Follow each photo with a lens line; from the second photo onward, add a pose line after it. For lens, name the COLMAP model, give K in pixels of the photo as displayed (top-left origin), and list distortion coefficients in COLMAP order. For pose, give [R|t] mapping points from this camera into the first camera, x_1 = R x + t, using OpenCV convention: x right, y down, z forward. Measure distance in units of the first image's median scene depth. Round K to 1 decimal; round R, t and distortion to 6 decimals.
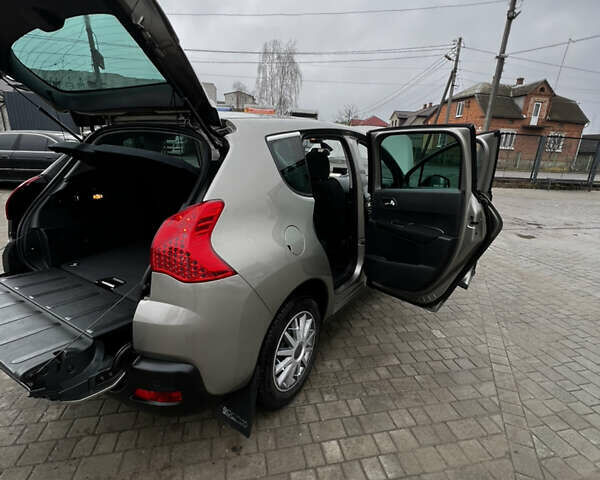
lens RADIAL K [[319.5, 0, 299.3], [0, 319.5, 243.1], [0, 0, 1]] dist [0.003411, 0.001072]
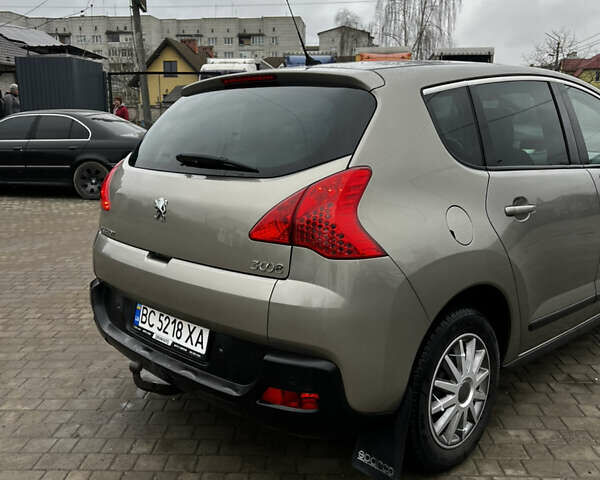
lens RADIAL K [[599.8, 0, 296.3], [0, 599.8, 241.7], [0, 0, 1]] dist [0.107995, -0.190482]
pose [[0.967607, 0.003388, -0.252437, -0.023100], [-0.027861, 0.995235, -0.093436, 0.138907], [0.250918, 0.097442, 0.963092, -0.347193]]
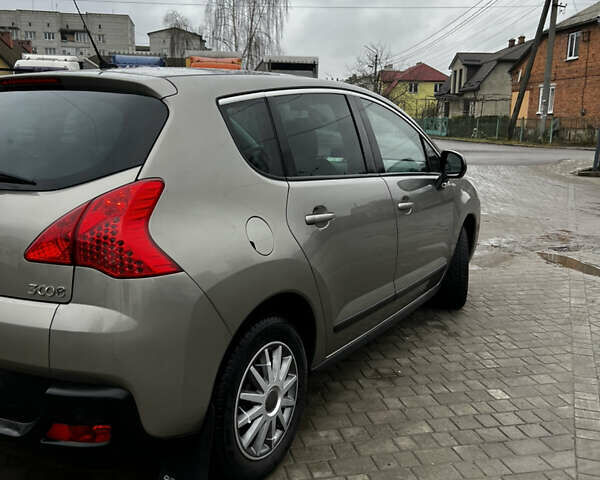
lens RADIAL K [[599.8, 0, 296.3], [0, 599.8, 241.7], [0, 0, 1]] dist [0.107995, -0.190482]
pose [[0.999391, -0.034314, 0.006385, 0.048932], [0.034775, 0.994576, -0.098029, 0.117845], [-0.002987, 0.098192, 0.995163, -0.306272]]
